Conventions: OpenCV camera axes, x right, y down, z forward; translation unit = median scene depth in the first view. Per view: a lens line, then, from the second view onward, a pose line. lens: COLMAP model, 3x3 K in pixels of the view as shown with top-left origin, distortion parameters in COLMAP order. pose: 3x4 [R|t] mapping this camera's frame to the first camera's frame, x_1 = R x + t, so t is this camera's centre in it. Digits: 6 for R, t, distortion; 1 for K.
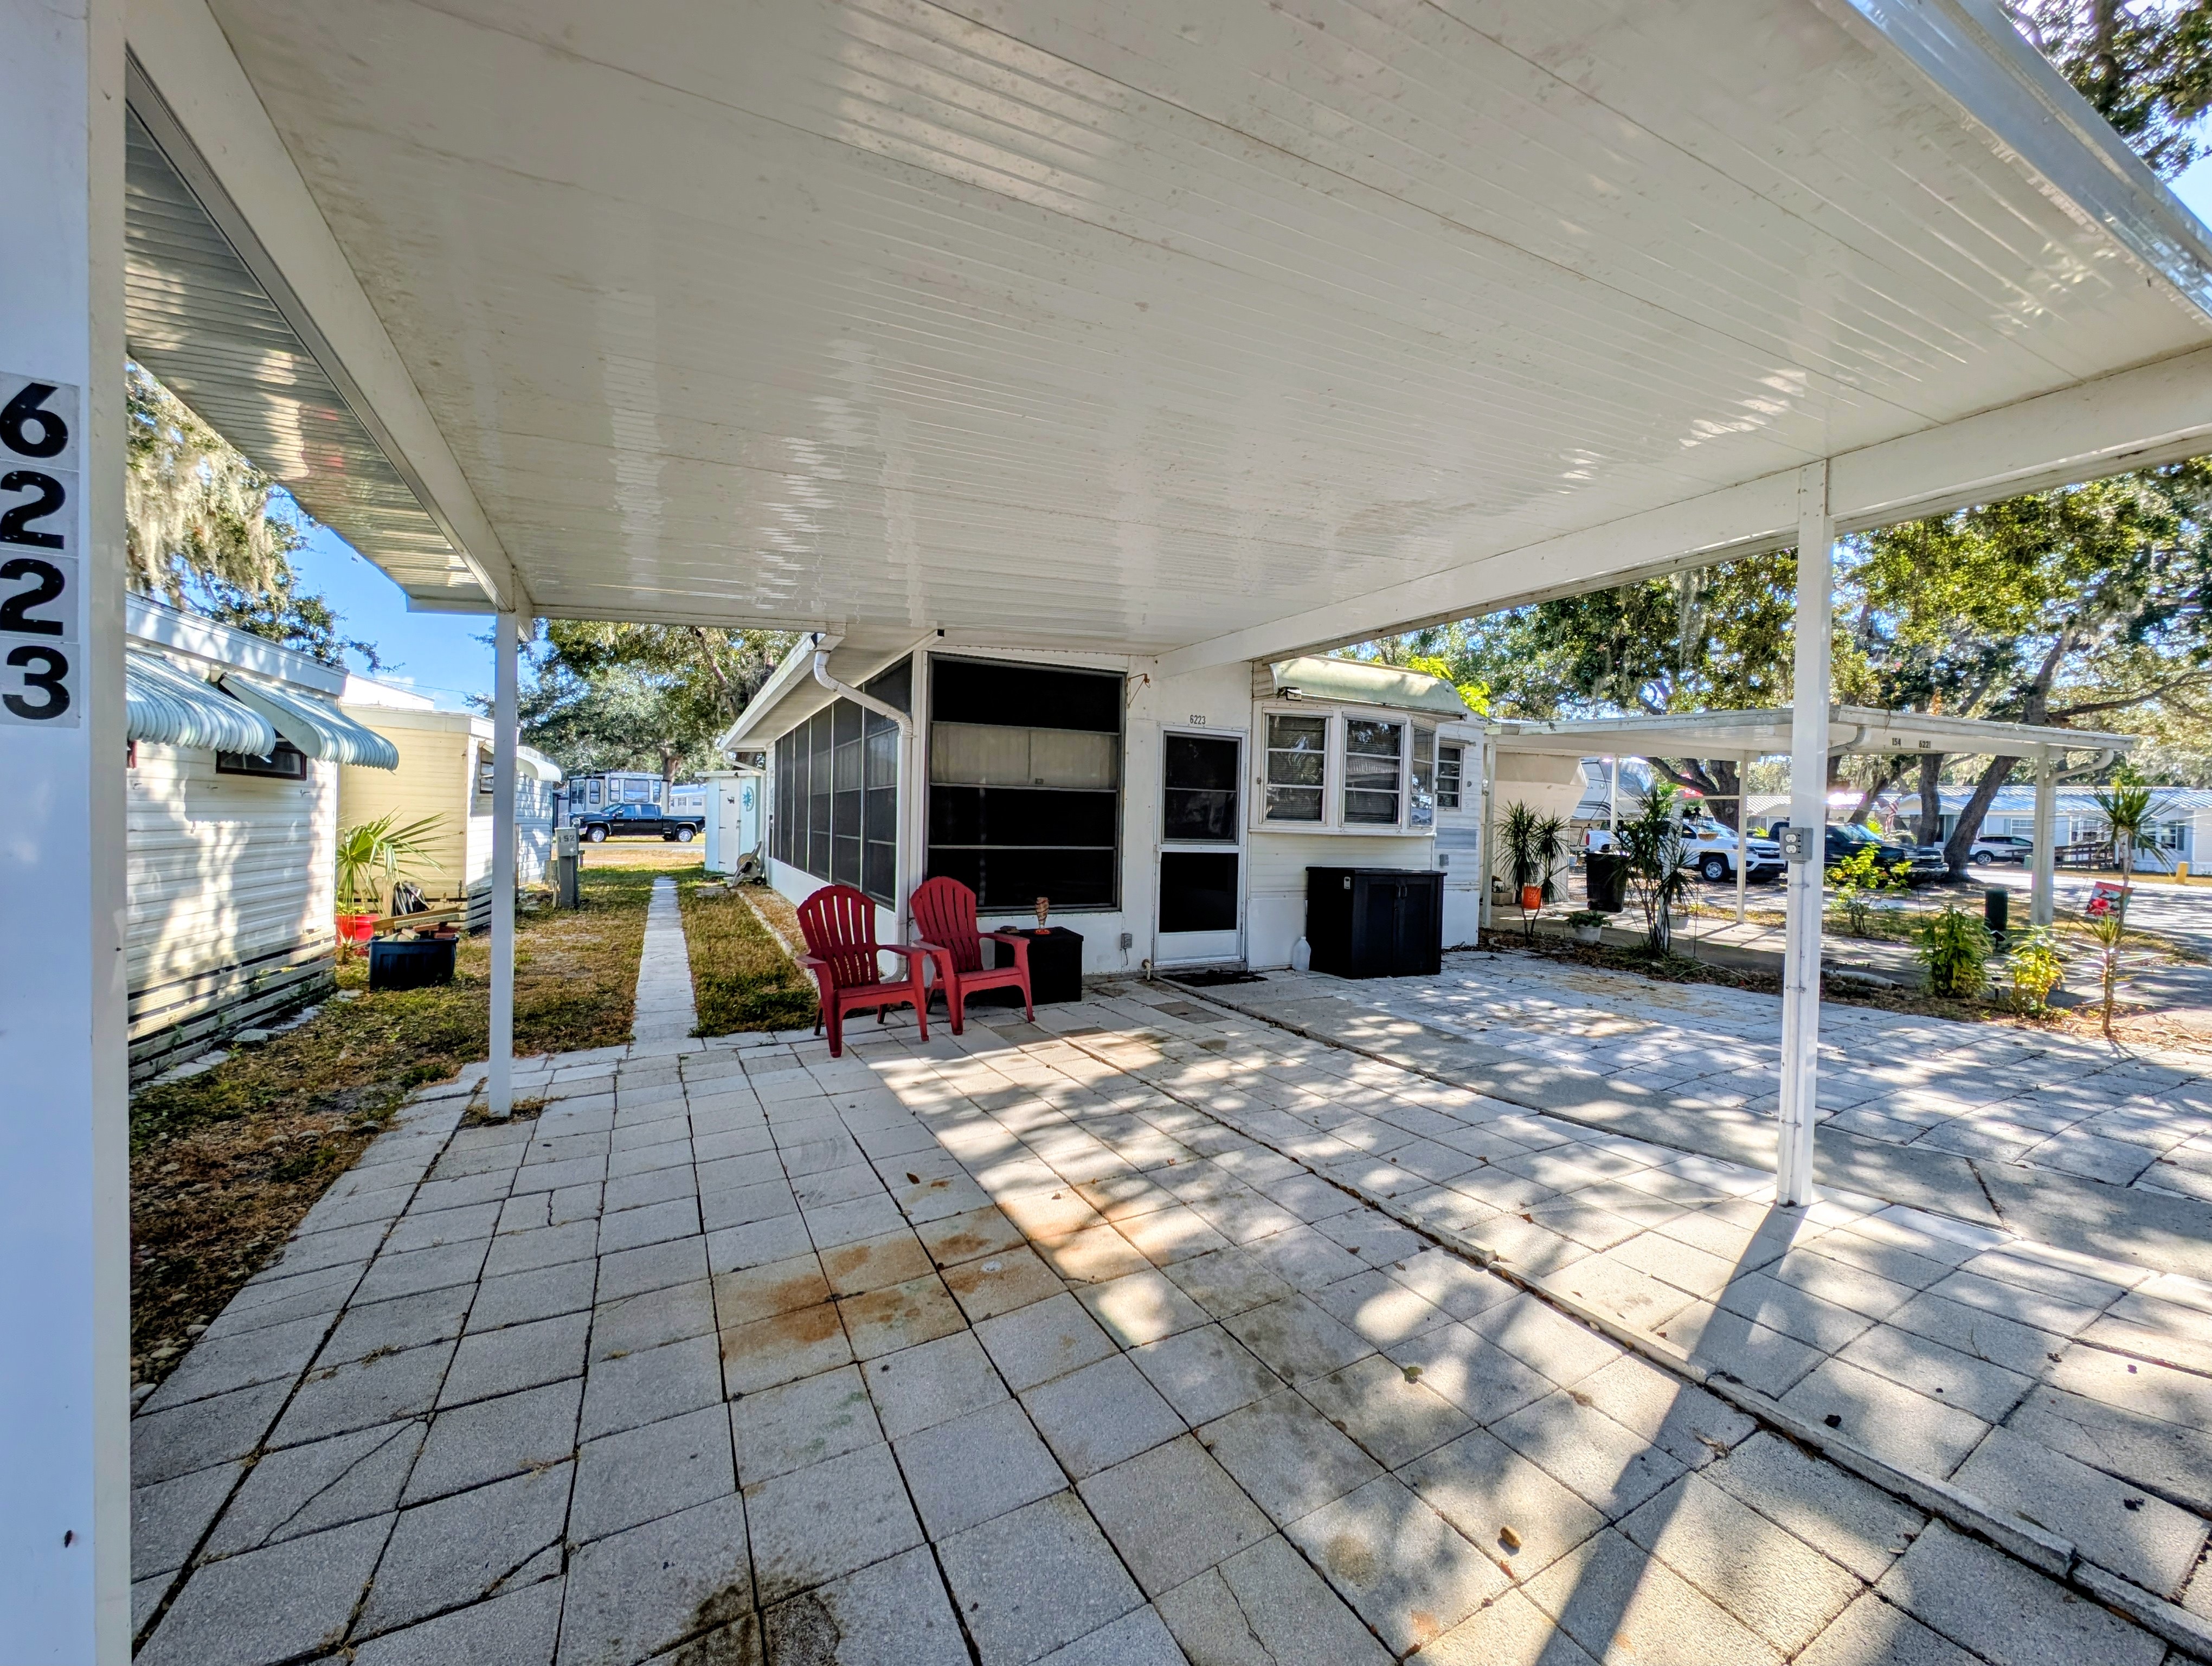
lens RADIAL K [[847.3, 0, 1101.1], [0, 847.3, 835.5], [0, 0, 1]] dist [0.011274, -0.005672]
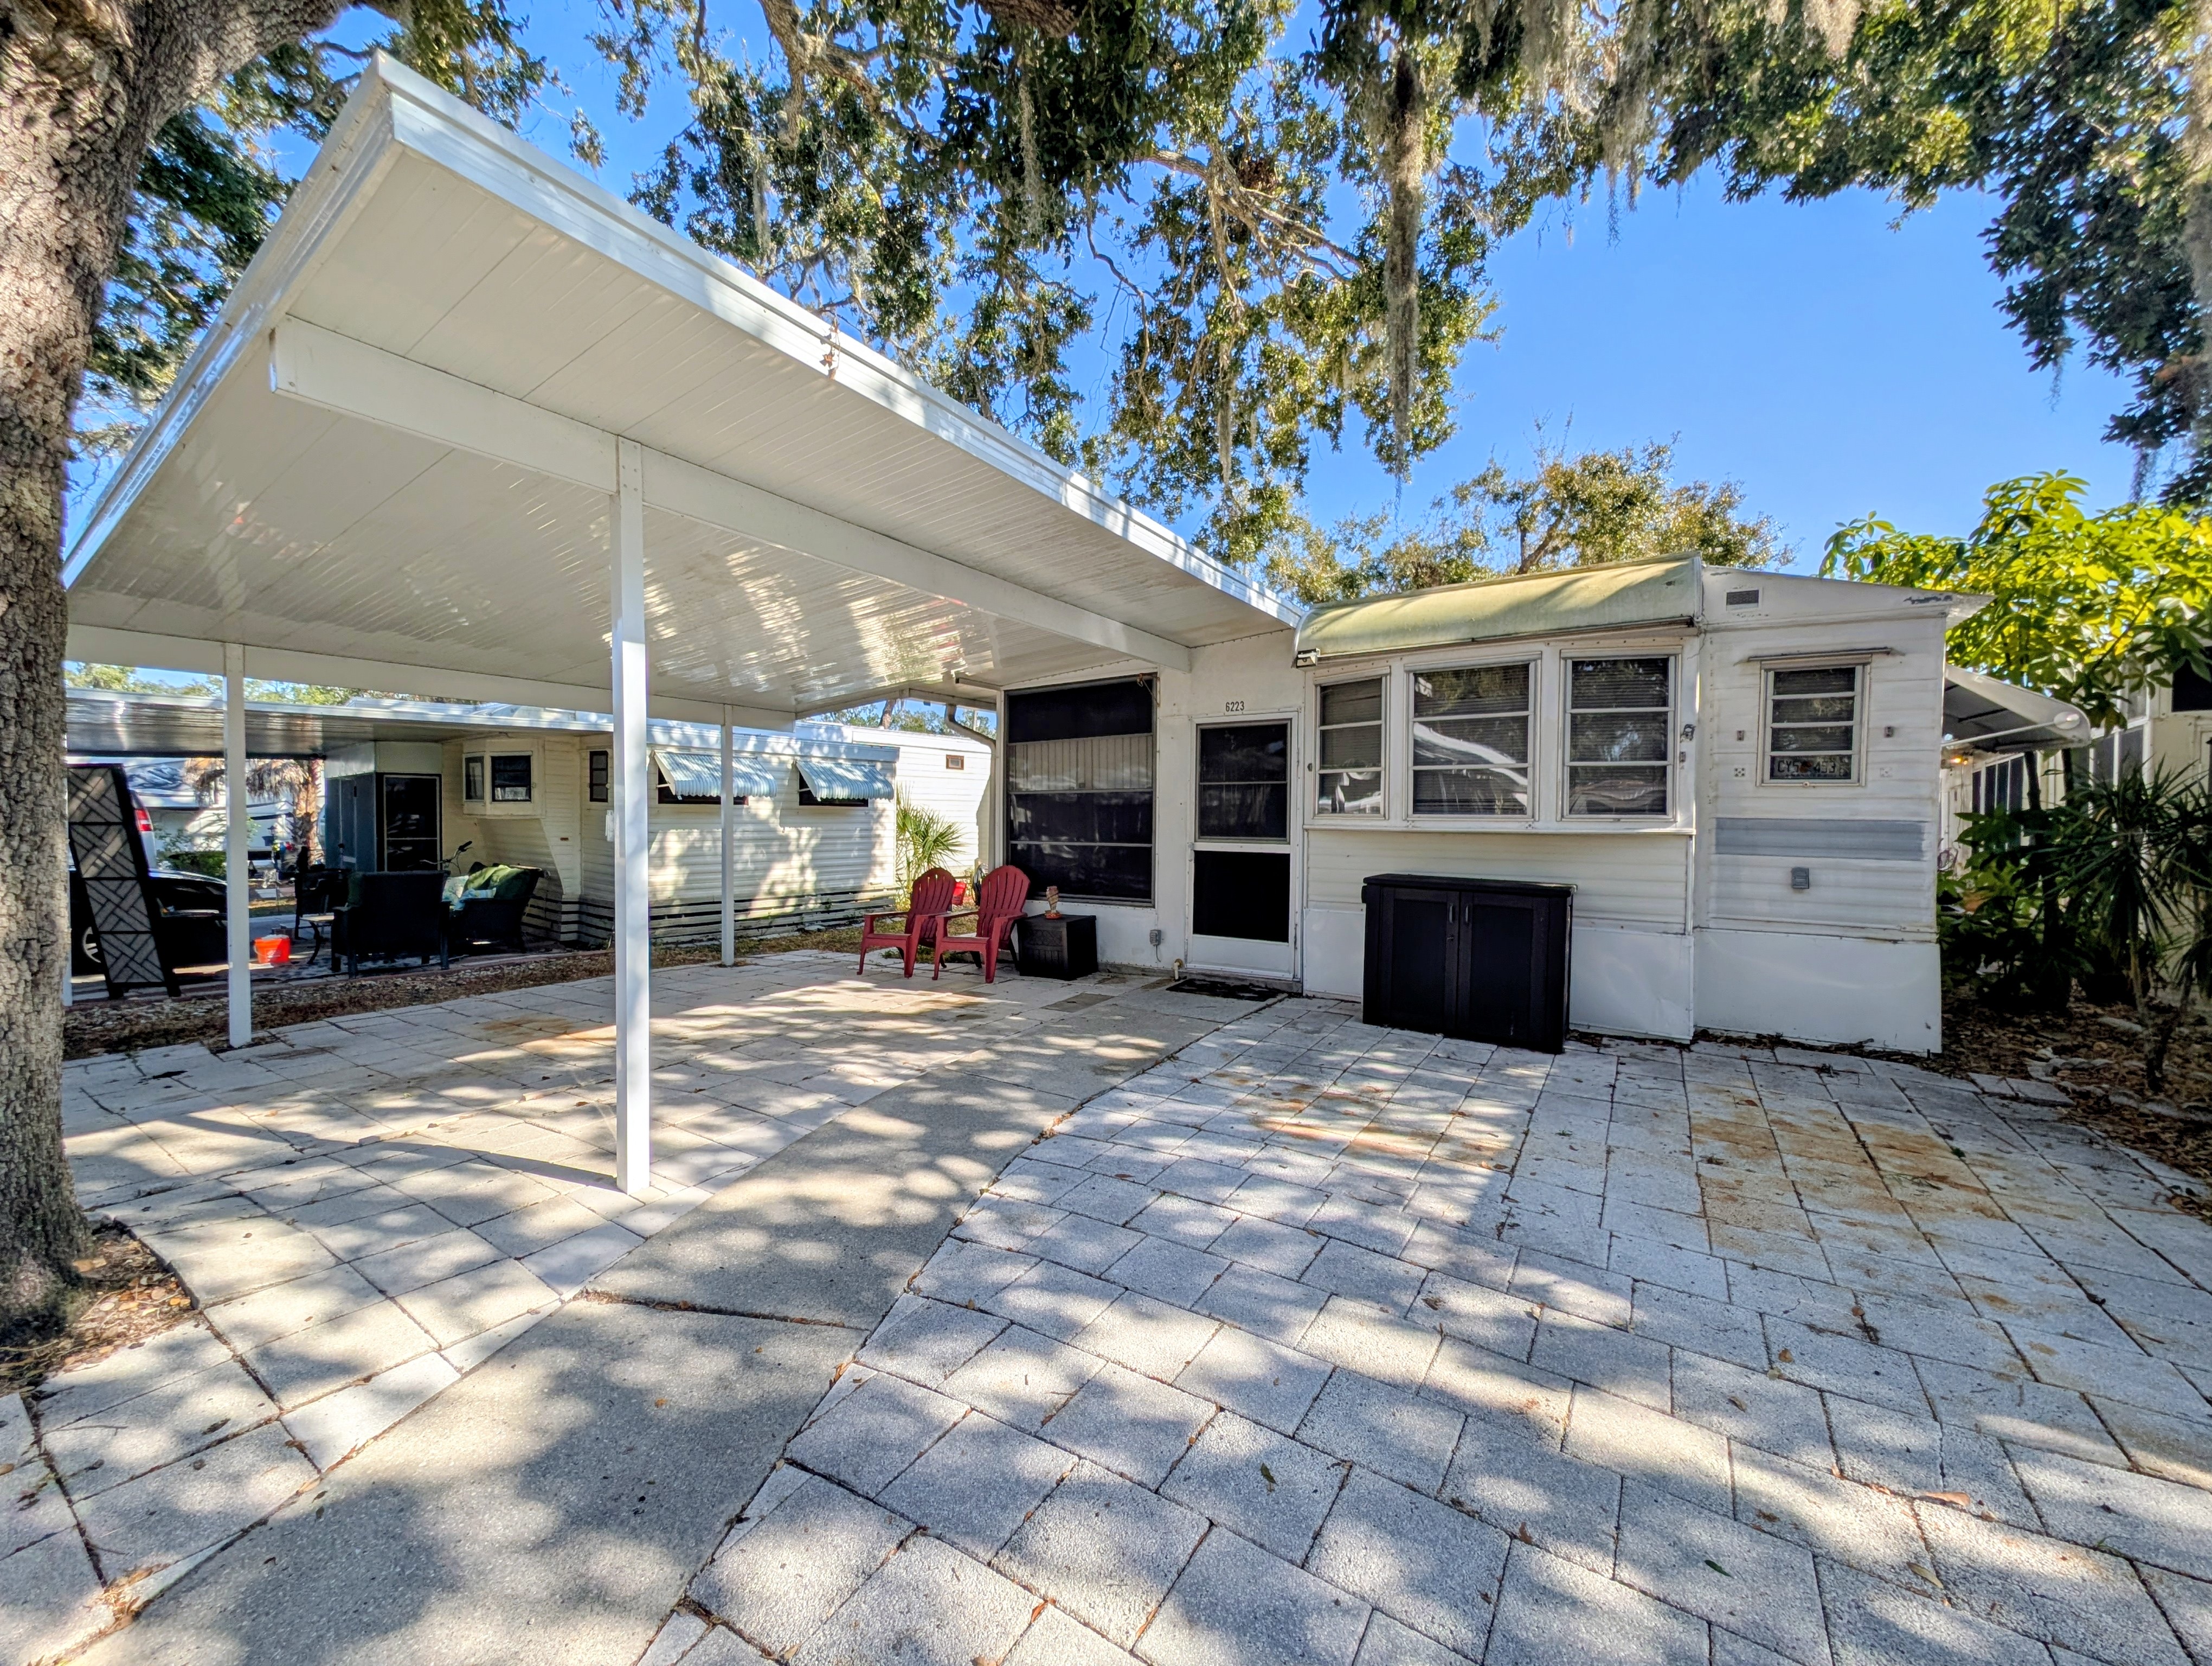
lens RADIAL K [[847.3, 0, 1101.1], [0, 847.3, 835.5], [0, 0, 1]] dist [0.011274, -0.005672]
pose [[0.474240, -0.004737, -0.880383, 0.965127], [-0.006057, 0.999944, -0.008643, 0.013344], [0.880375, 0.009432, 0.474185, 0.500336]]
